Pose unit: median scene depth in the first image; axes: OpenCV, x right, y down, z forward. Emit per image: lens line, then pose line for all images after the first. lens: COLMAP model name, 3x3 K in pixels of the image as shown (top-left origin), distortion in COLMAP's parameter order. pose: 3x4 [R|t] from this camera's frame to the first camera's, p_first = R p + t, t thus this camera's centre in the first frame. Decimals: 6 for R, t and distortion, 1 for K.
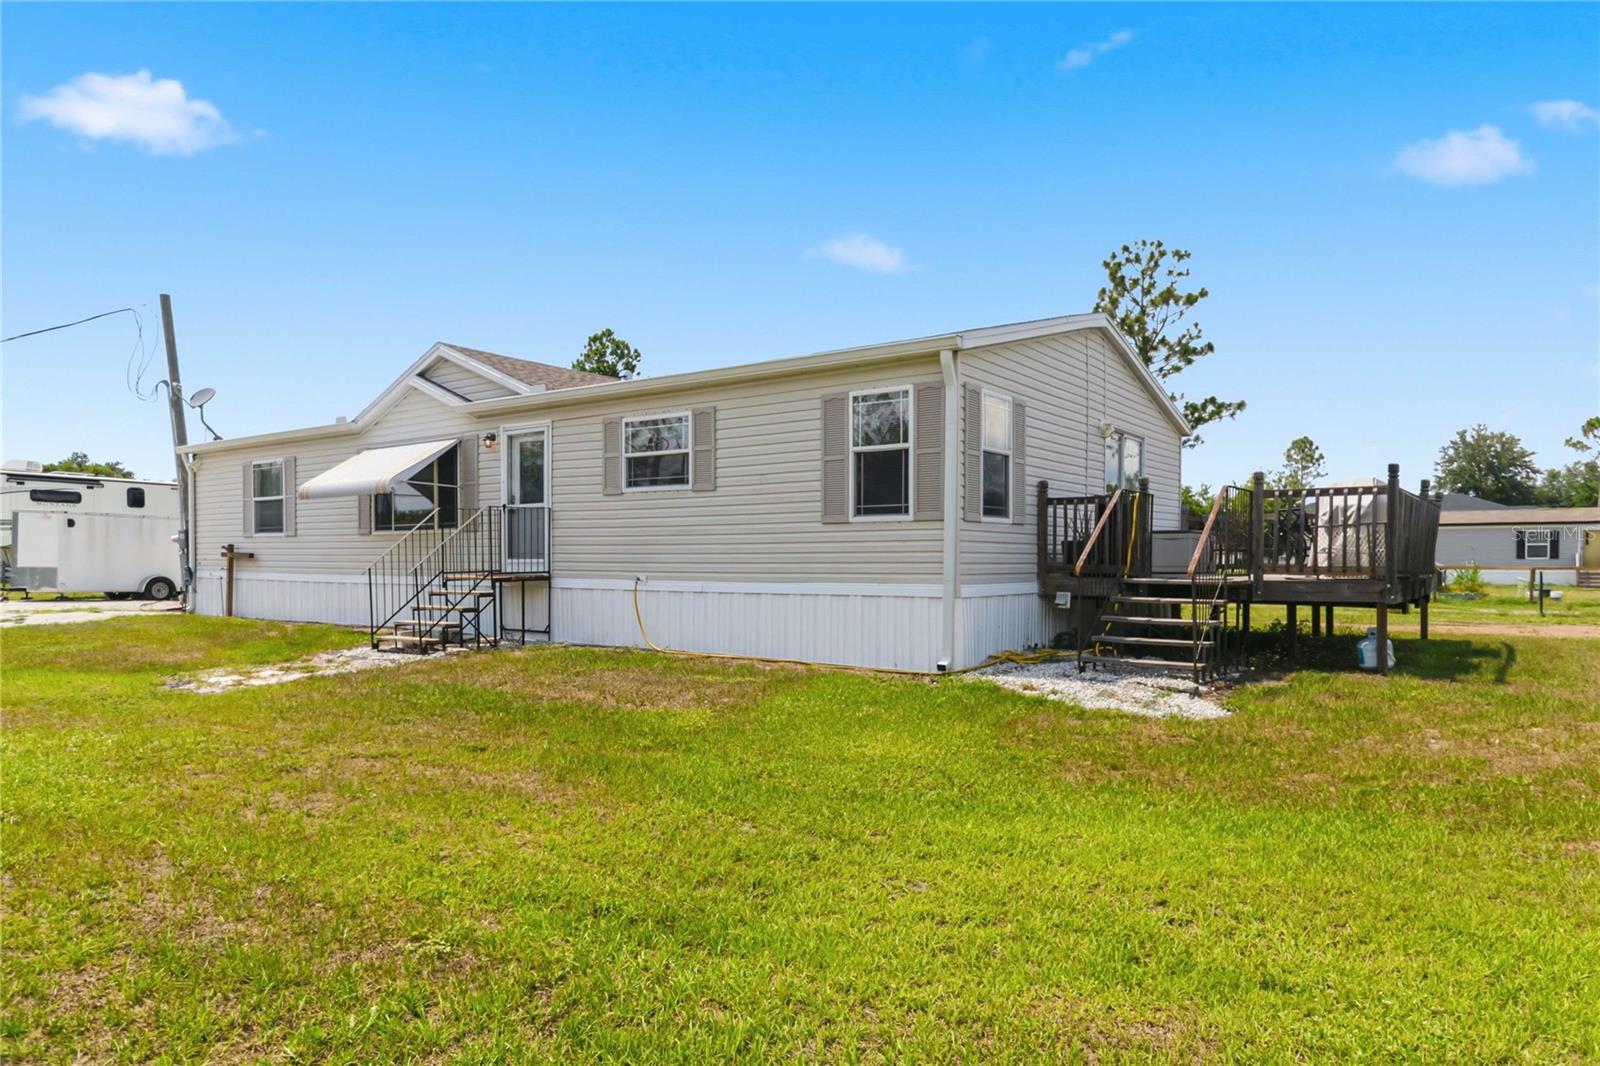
lens RADIAL K [[982.0, 0, 801.5], [0, 982.0, 578.7], [0, 0, 1]] dist [0.008452, 0.001264]
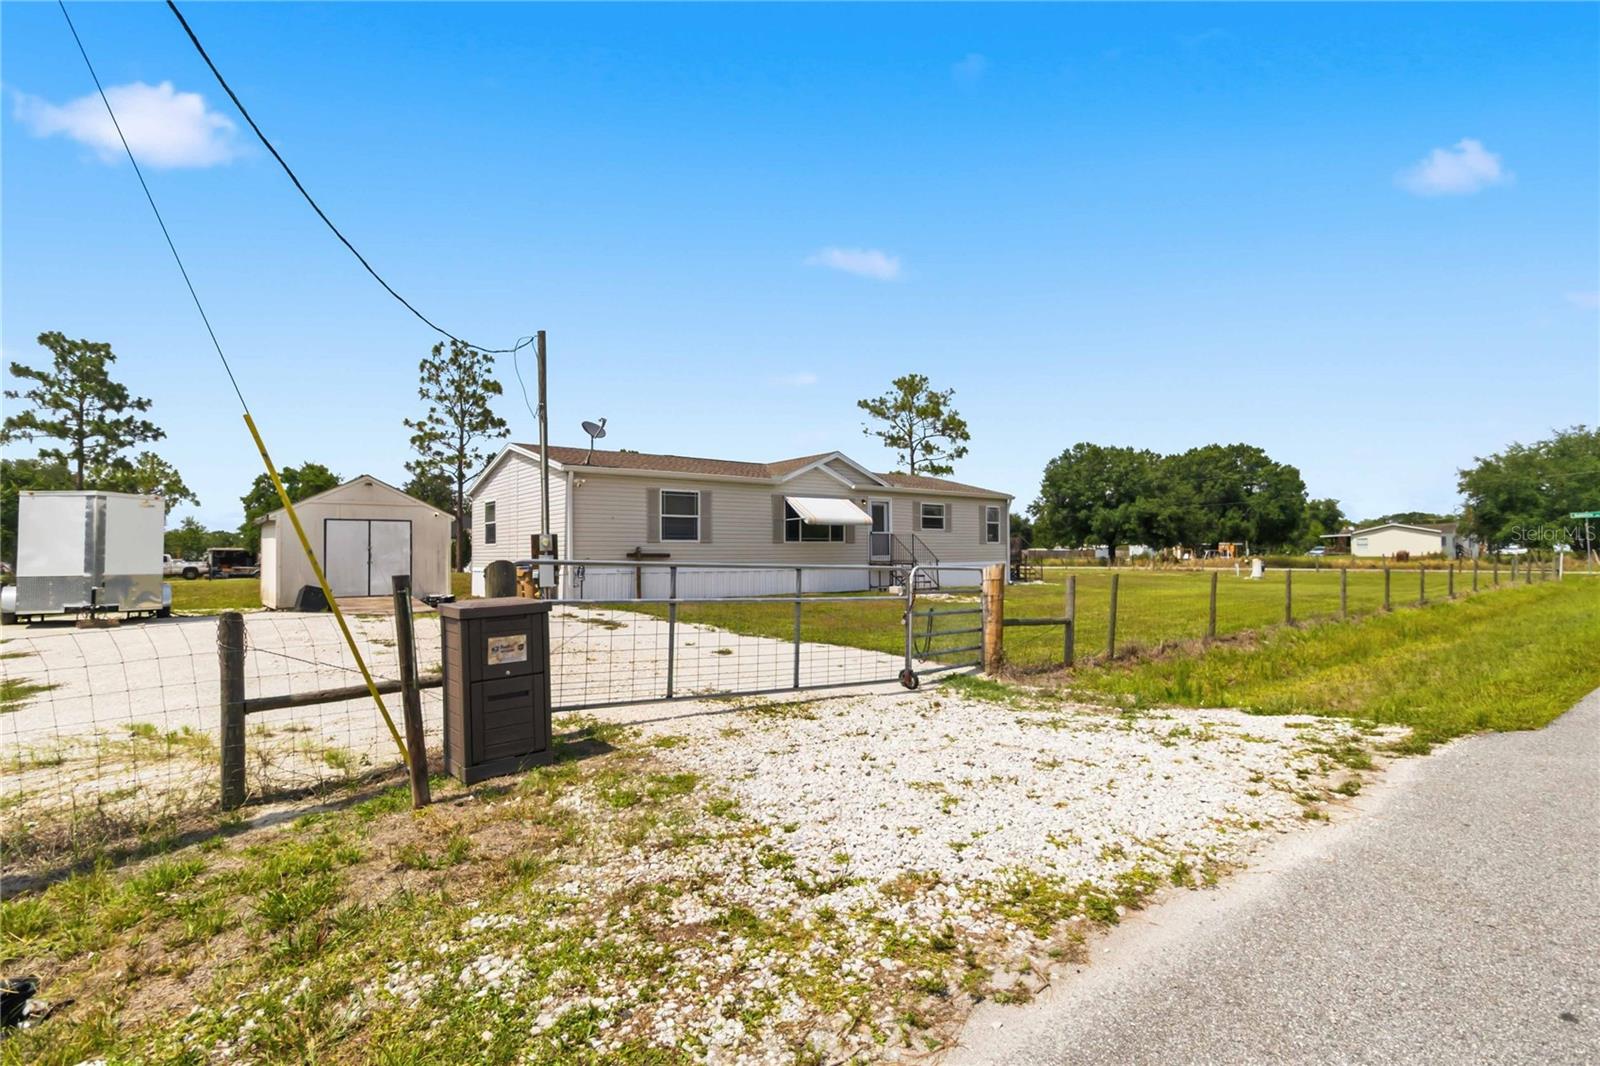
lens RADIAL K [[780.9, 0, 822.0], [0, 780.9, 539.7], [0, 0, 1]] dist [0.001706, 0.001034]
pose [[0.267063, 0.017288, 0.963524, -1.995574], [0.029417, 0.999227, -0.026082, -0.012371], [-0.963230, 0.035309, 0.266348, 0.606246]]
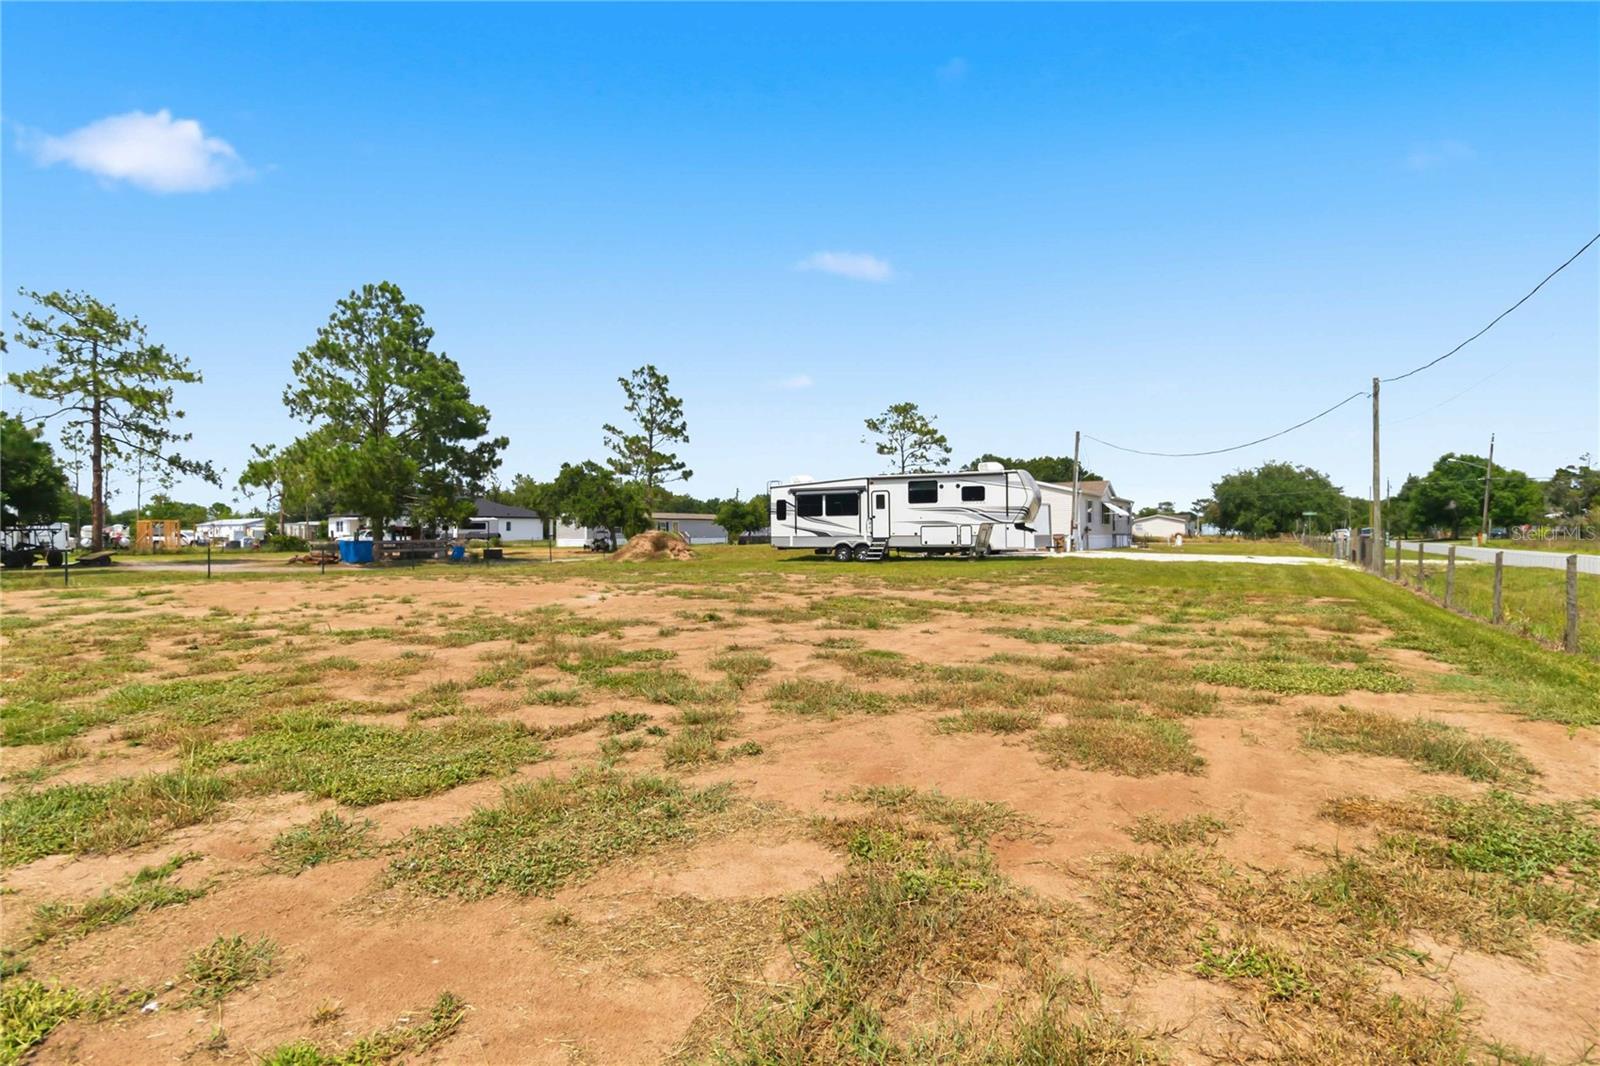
lens RADIAL K [[780.9, 0, 804.1], [0, 780.9, 543.5], [0, 0, 1]] dist [0.001706, 0.001034]
pose [[-0.072823, -0.010451, 0.997290, -3.752393], [0.025253, 0.999605, 0.012319, -0.043166], [-0.997025, 0.026082, -0.072531, 2.629853]]
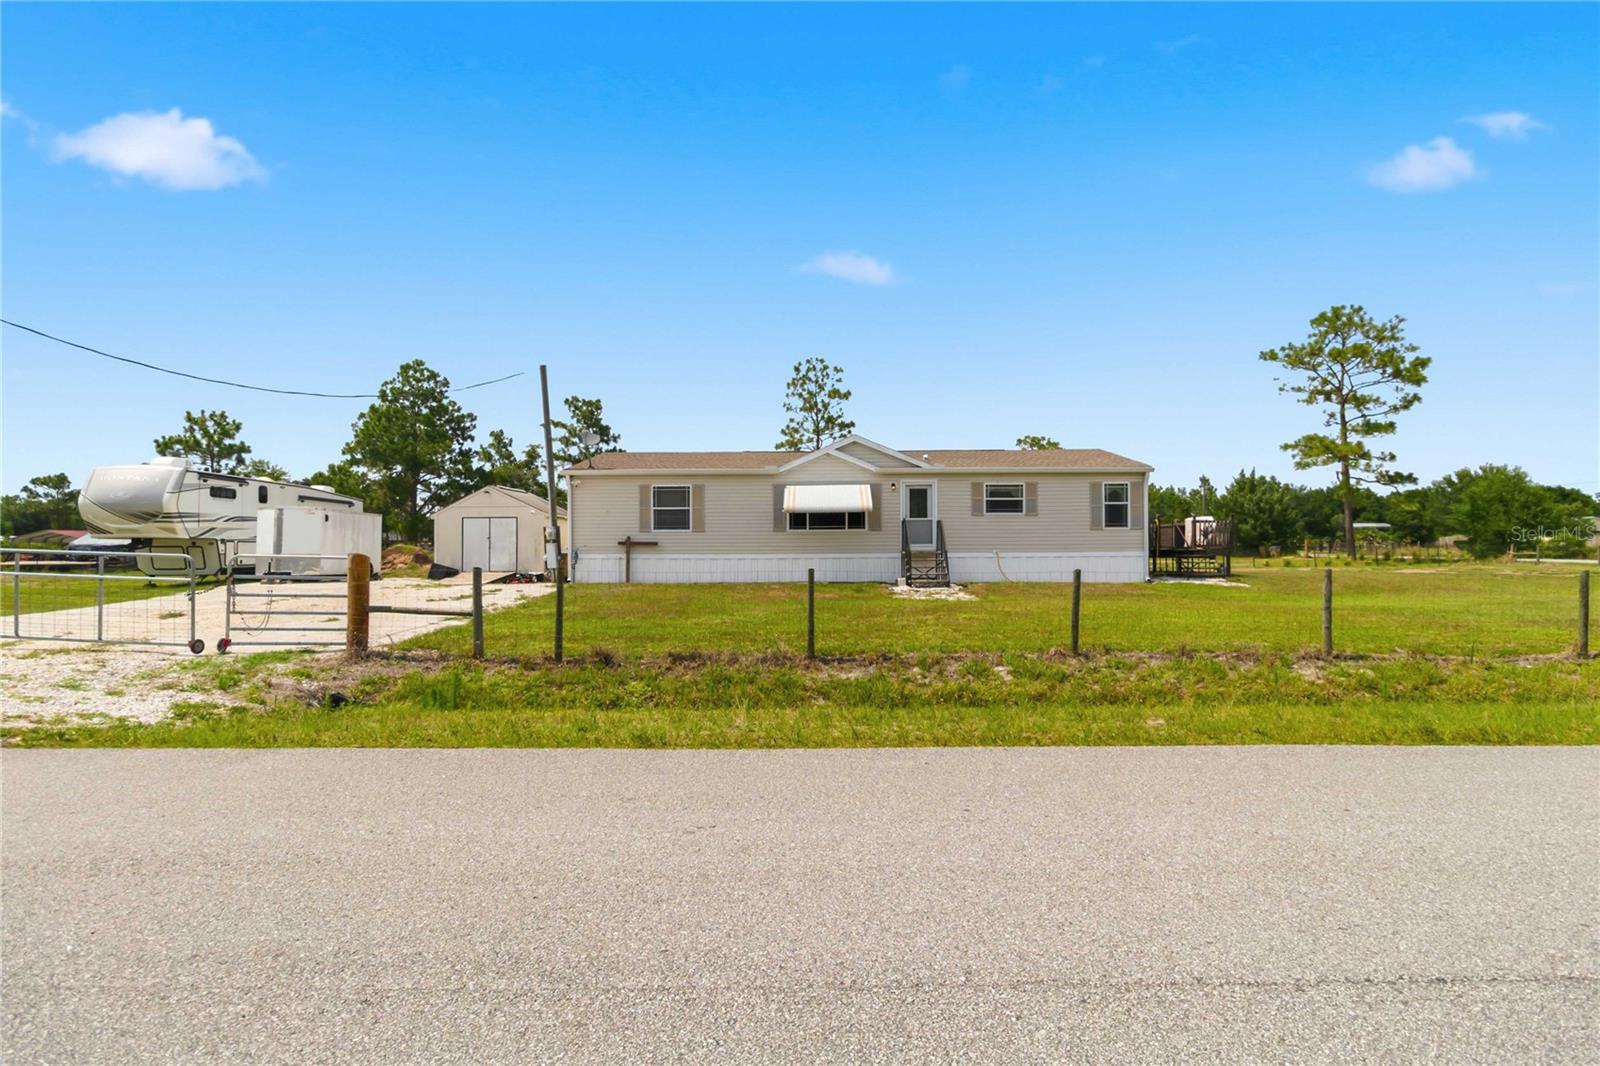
lens RADIAL K [[779.4, 0, 810.7], [0, 779.4, 538.1], [0, 0, 1]] dist [0.027233, 0.000479]
pose [[0.818484, 0.004180, 0.574514, -1.357416], [0.016982, 0.999361, -0.031465, 0.014686], [-0.574278, 0.035510, 0.817890, -0.223540]]
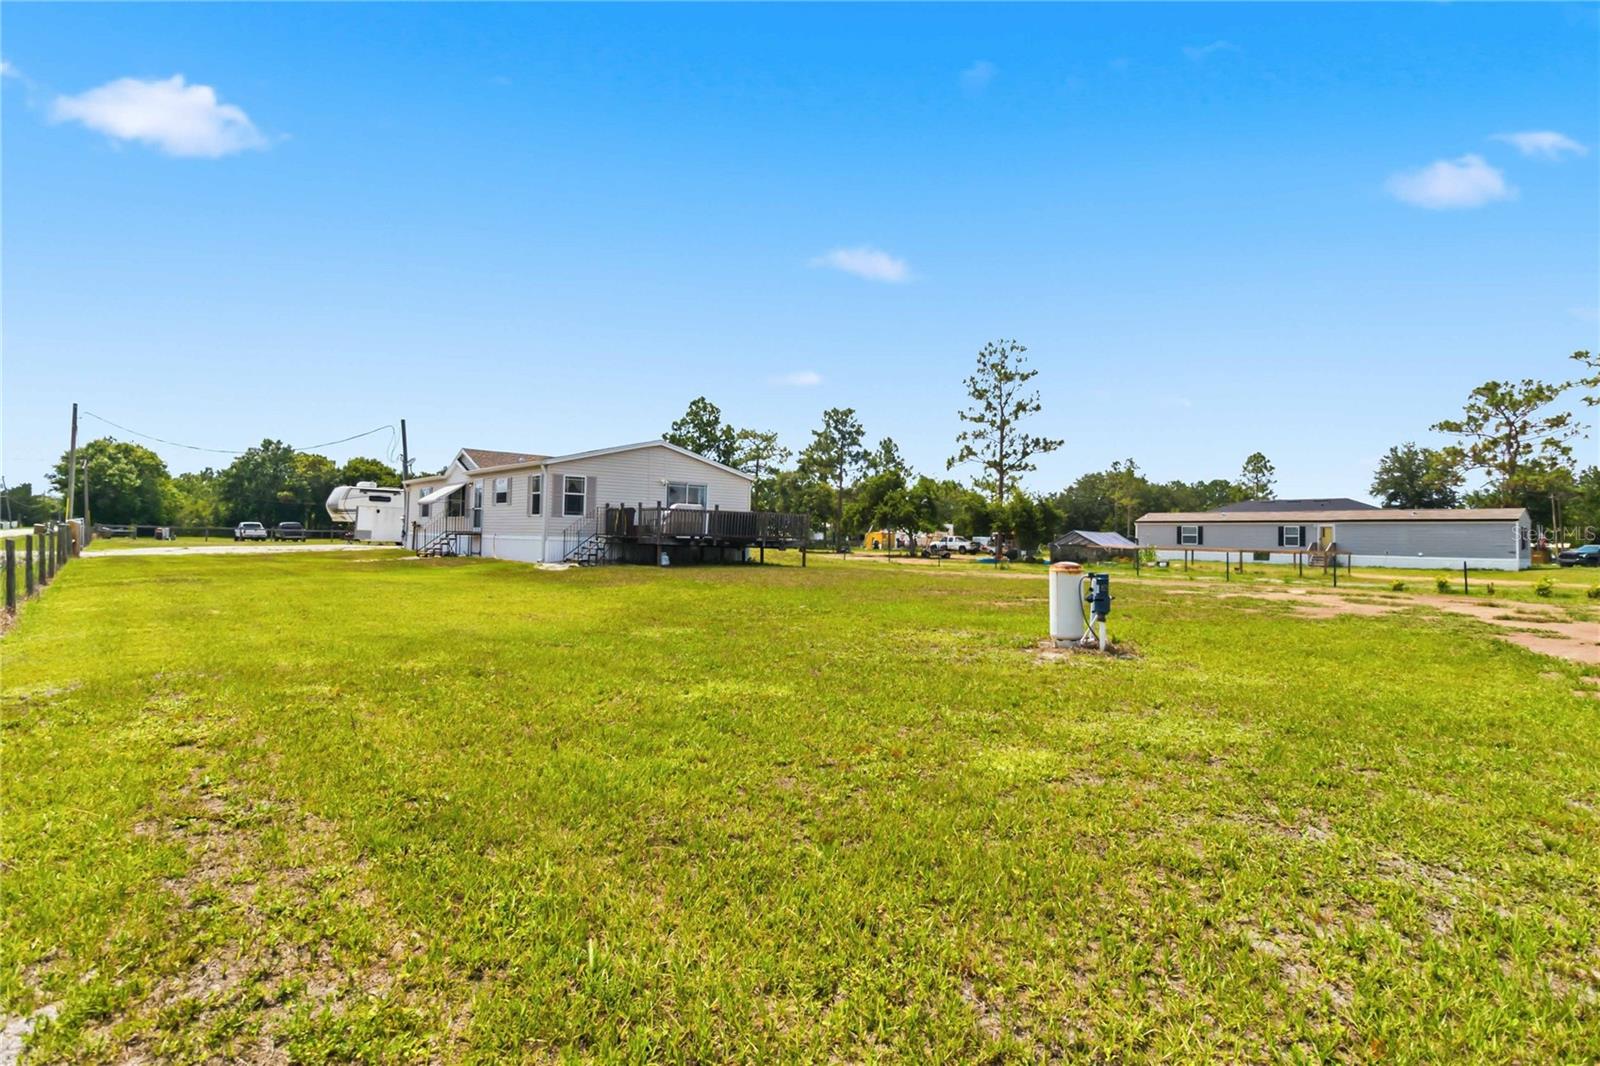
lens RADIAL K [[780.9, 0, 810.4], [0, 780.9, 511.8], [0, 0, 1]] dist [0.001706, 0.001034]
pose [[0.973239, 0.012263, -0.229467, 1.091221], [-0.025183, 0.998252, -0.053458, 0.027987], [0.228410, 0.057806, 0.971847, -0.894029]]
